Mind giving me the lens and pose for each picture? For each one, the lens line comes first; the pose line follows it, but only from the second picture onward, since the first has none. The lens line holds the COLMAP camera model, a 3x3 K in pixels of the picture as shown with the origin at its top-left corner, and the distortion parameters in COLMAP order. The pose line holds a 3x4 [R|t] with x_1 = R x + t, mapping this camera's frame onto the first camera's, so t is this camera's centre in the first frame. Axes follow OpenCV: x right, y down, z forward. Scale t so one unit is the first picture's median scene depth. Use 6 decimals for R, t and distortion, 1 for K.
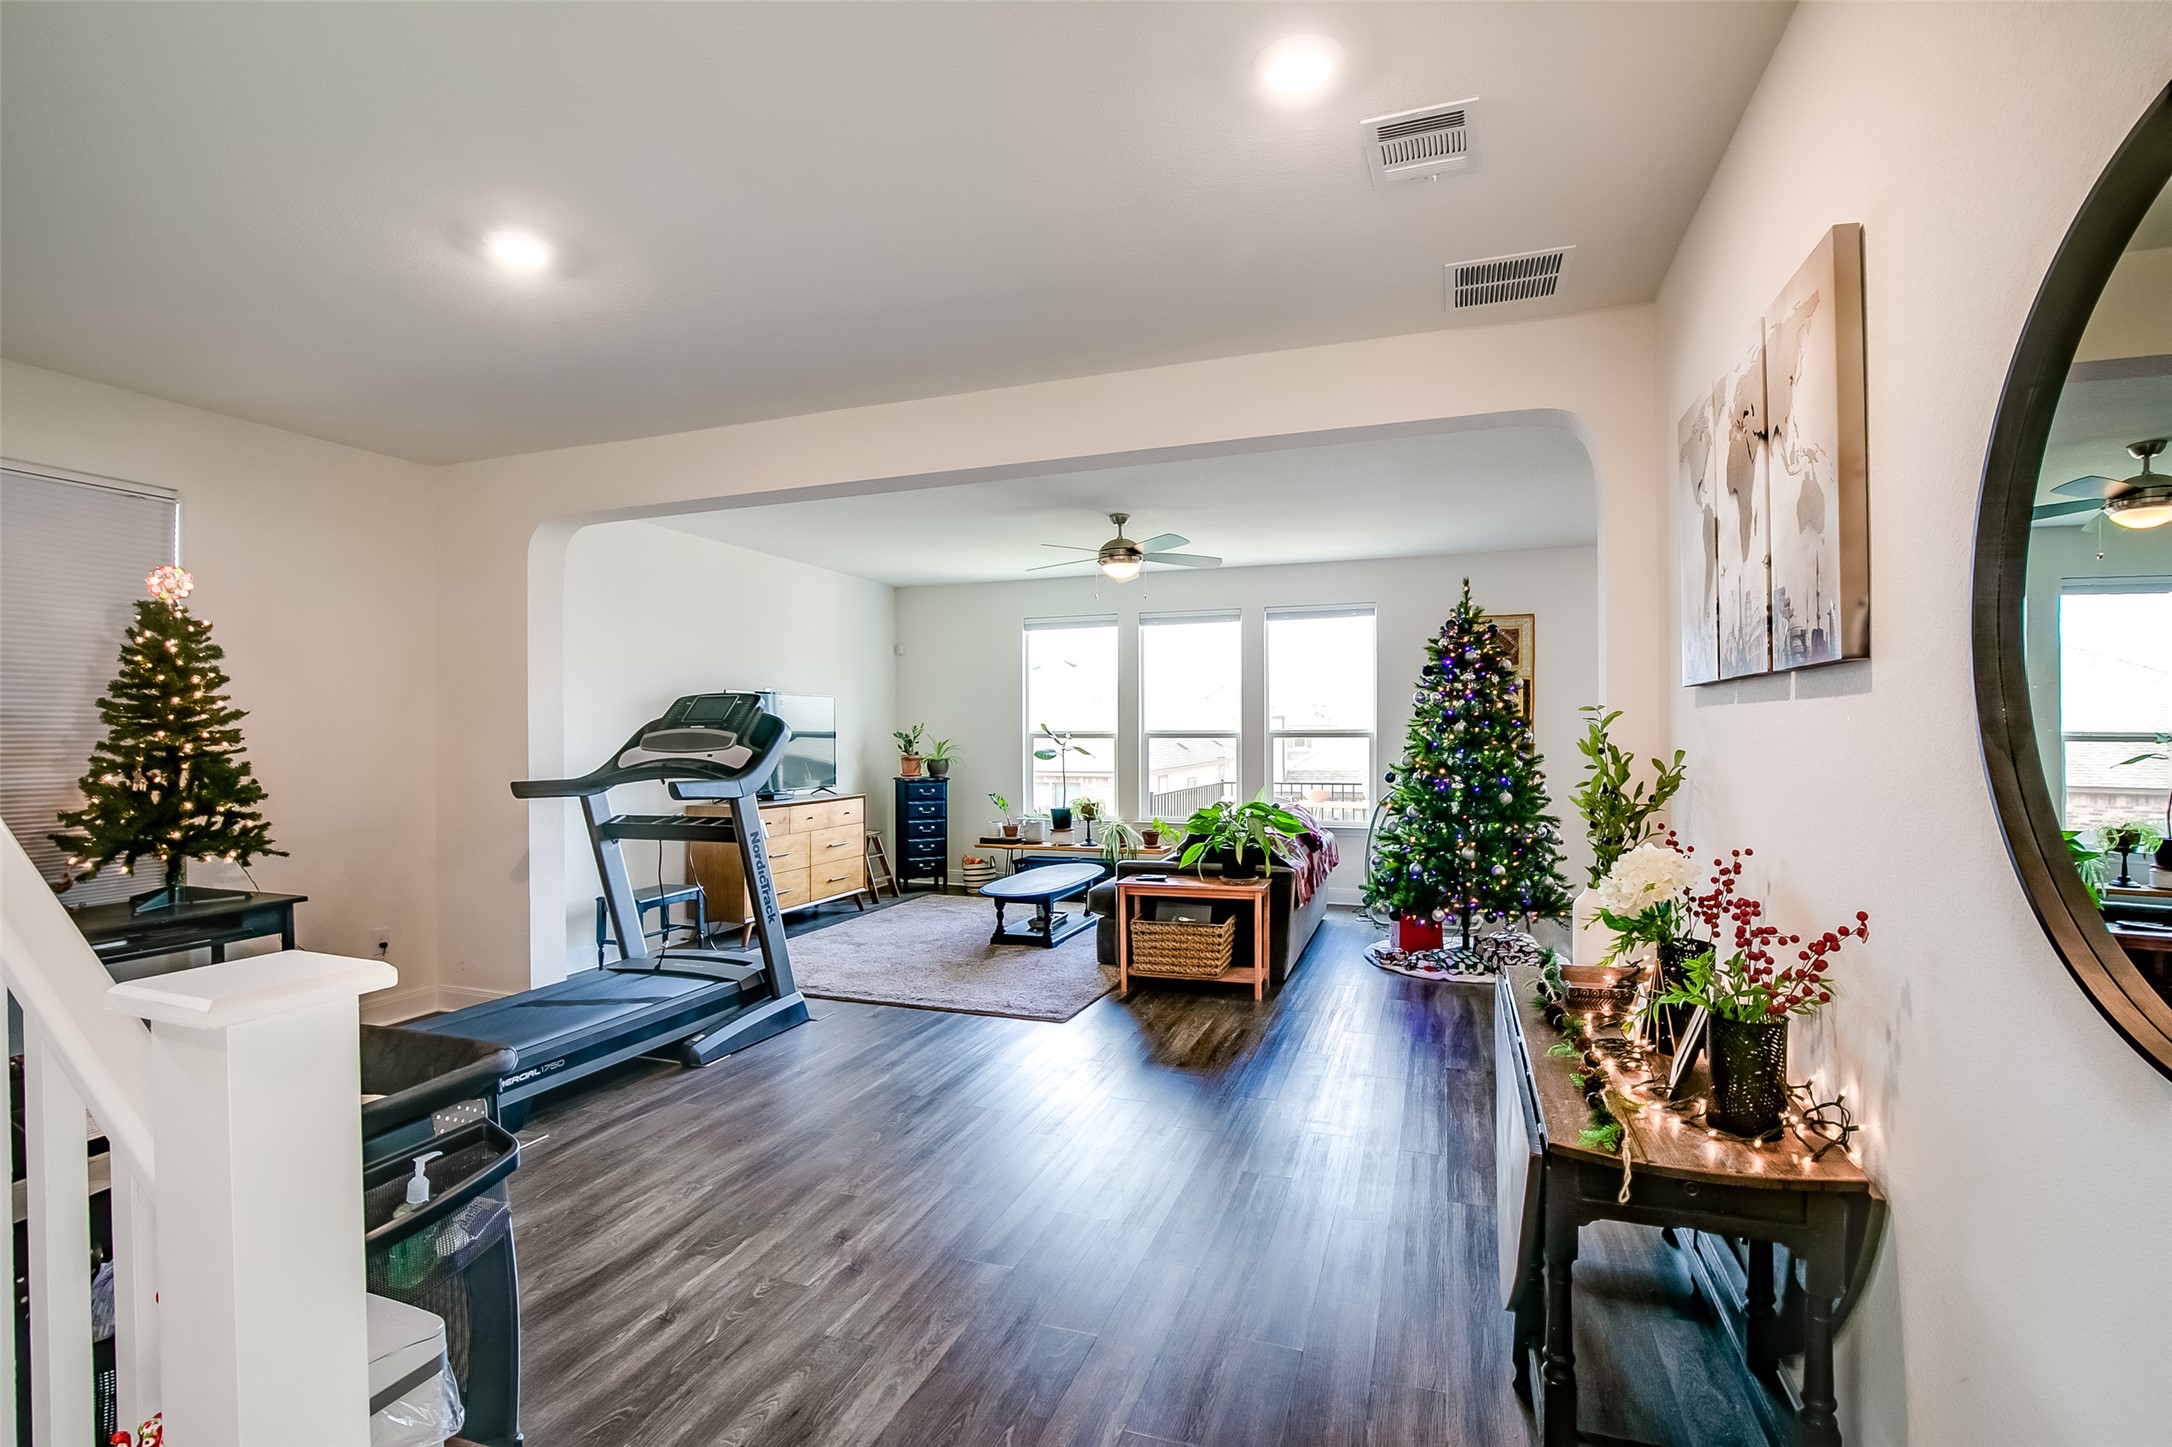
lens RADIAL K [[989.6, 0, 1088.4], [0, 989.6, 729.8], [0, 0, 1]] dist [-0.027444, 0.000989]
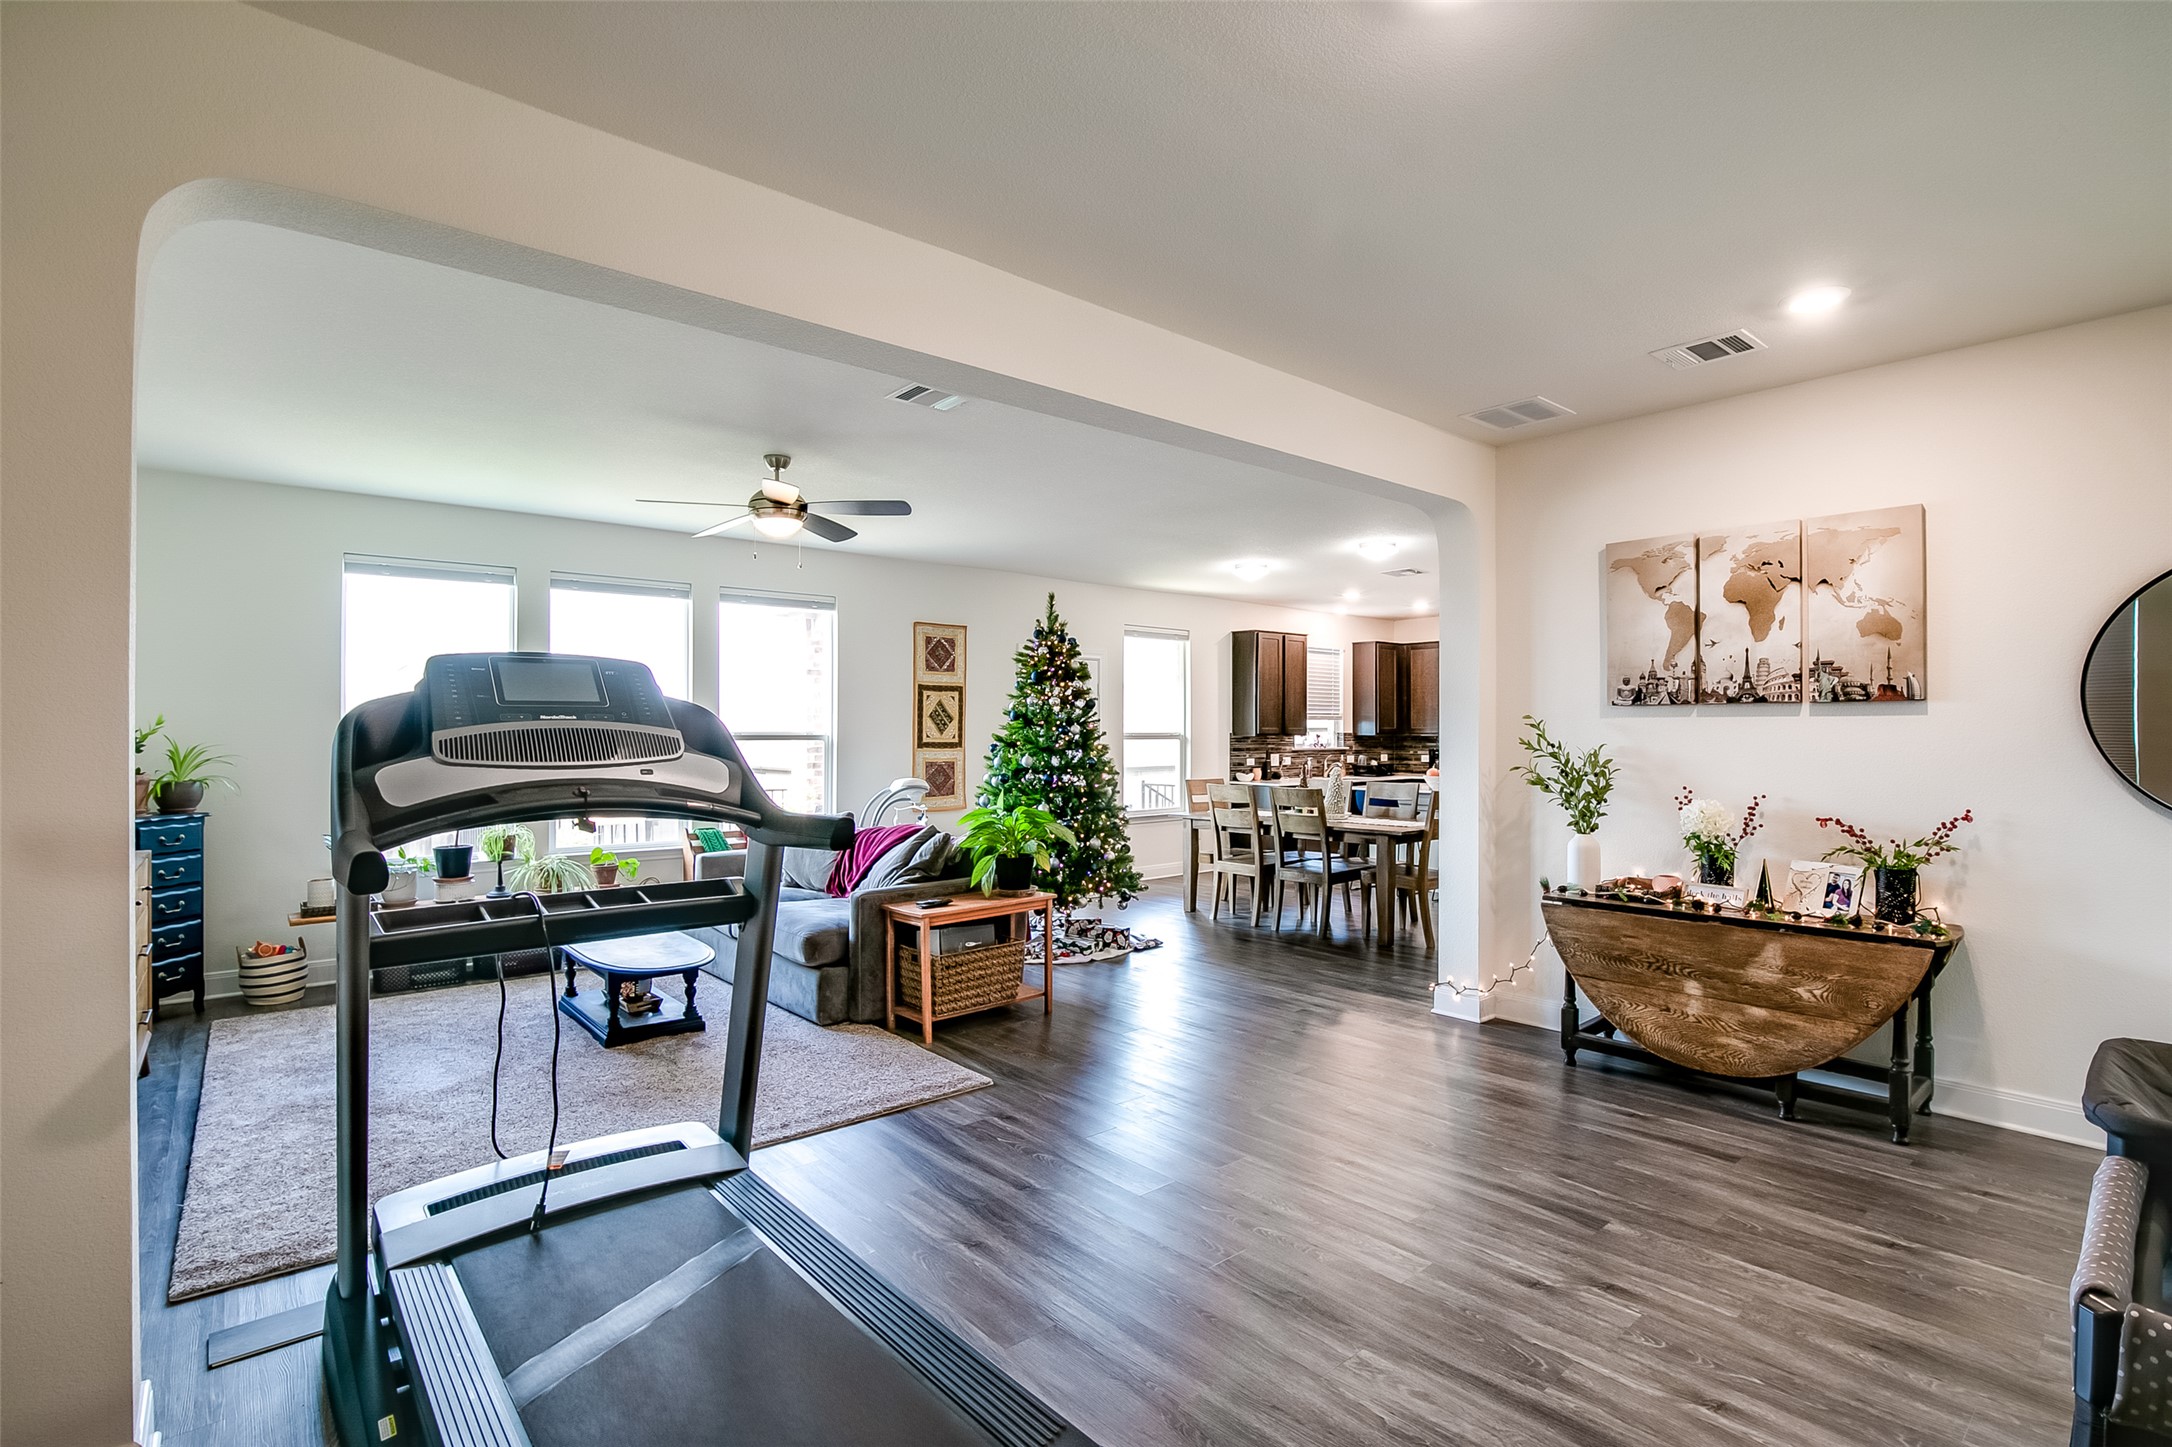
lens RADIAL K [[1021.3, 0, 1086.0], [0, 1021.3, 723.5], [0, 0, 1]] dist [-0.030890, 0.000264]
pose [[0.493664, 0.012482, 0.869563, -0.420108], [-0.002003, 0.999911, -0.013216, 0.004385], [-0.869651, 0.004783, 0.493645, 0.297934]]
